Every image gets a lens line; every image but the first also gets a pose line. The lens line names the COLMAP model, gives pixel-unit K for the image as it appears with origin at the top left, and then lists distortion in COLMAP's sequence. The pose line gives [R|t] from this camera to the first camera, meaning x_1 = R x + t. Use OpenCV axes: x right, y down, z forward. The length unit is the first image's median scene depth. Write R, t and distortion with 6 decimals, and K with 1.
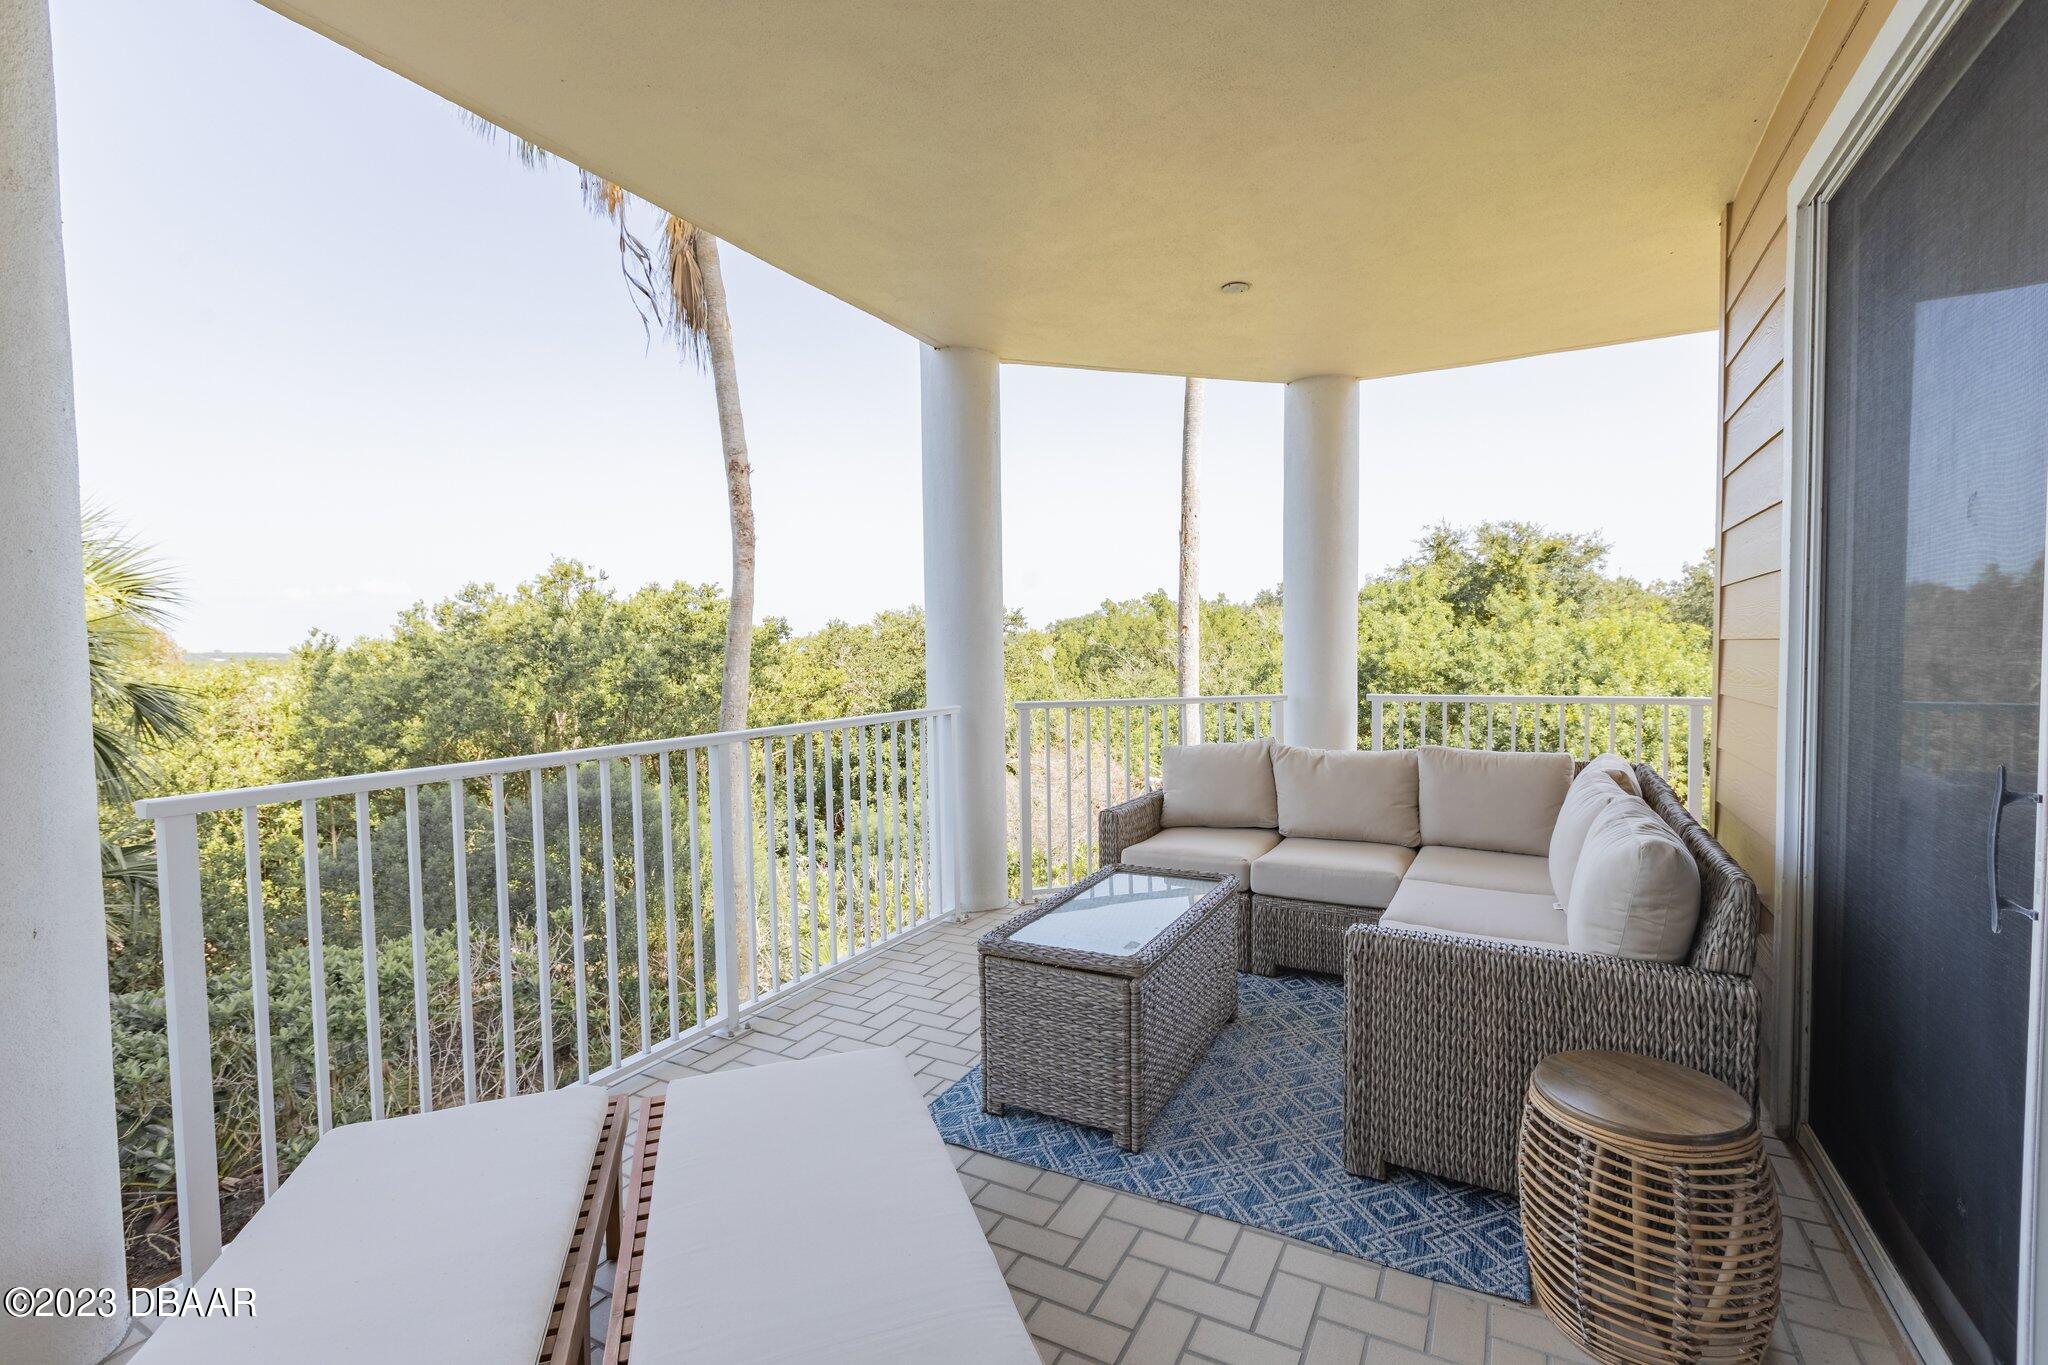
lens RADIAL K [[909.6, 0, 1024.0], [0, 909.6, 682.5], [0, 0, 1]] dist [0.000516, -0.000755]
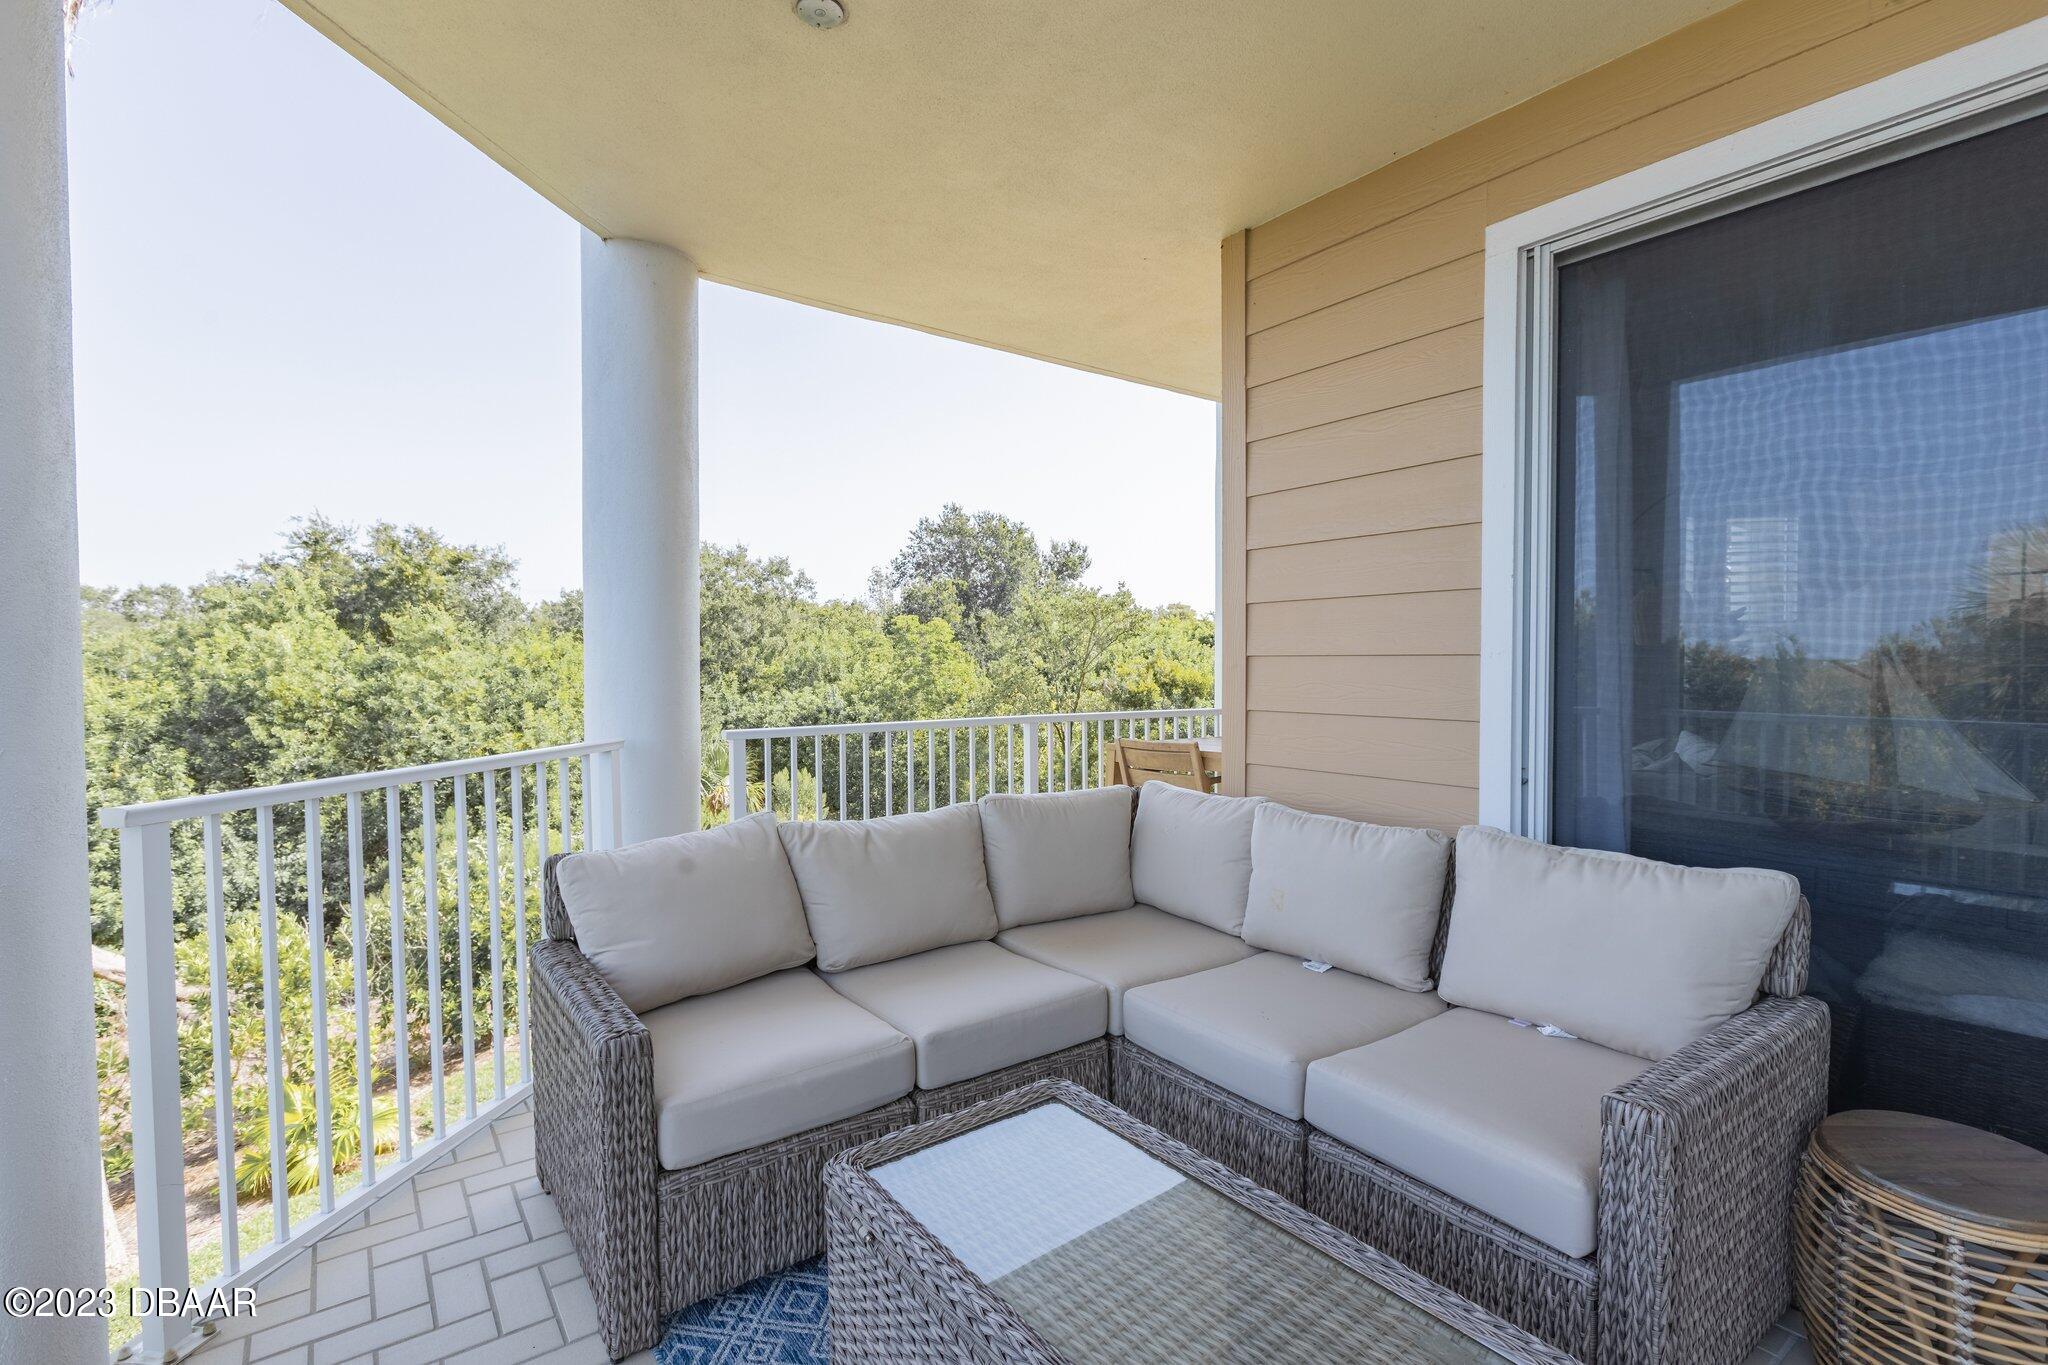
lens RADIAL K [[944.8, 0, 1029.0], [0, 944.8, 684.3], [0, 0, 1]] dist [-0.009879, -0.000391]
pose [[0.420102, -0.017774, 0.907303, -0.040022], [0.038379, 0.999262, 0.001805, -0.003846], [-0.906665, 0.034063, 0.420474, 0.103028]]
